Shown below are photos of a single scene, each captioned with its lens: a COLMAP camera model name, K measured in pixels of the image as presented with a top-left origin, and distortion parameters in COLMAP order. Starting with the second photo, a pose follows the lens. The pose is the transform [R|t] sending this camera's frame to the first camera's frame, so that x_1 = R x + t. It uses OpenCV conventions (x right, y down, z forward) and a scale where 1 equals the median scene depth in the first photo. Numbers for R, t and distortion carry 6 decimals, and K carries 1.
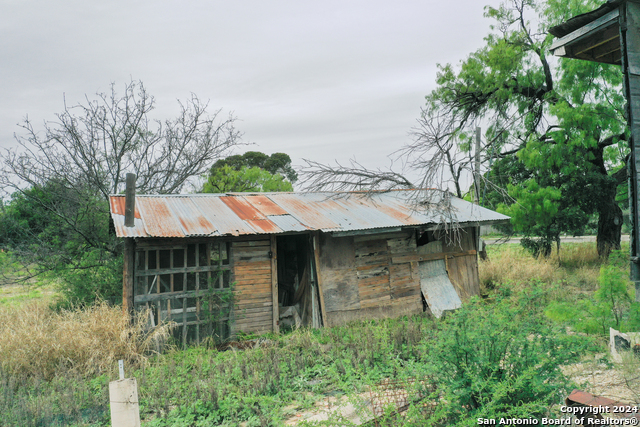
lens RADIAL K [[525.3, 0, 320.0], [0, 525.3, 213.5], [0, 0, 1]] dist [0.002829, 0.003408]
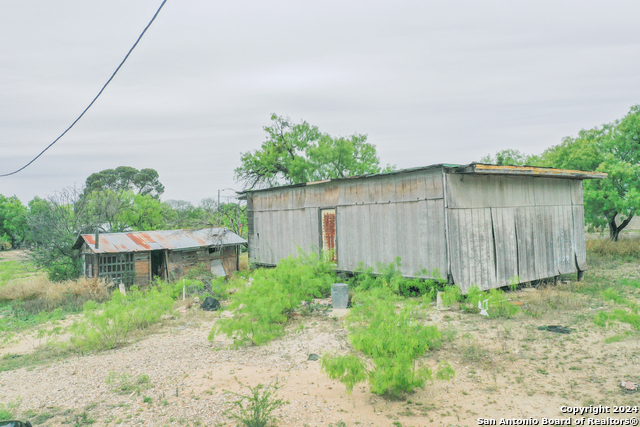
lens RADIAL K [[525.3, 0, 320.0], [0, 525.3, 213.5], [0, 0, 1]] dist [0.002829, 0.003408]
pose [[0.970771, 0.006834, 0.239909, 0.103693], [-0.008026, 0.999960, 0.003992, -0.156096], [-0.239872, -0.005801, 0.970787, -1.711409]]
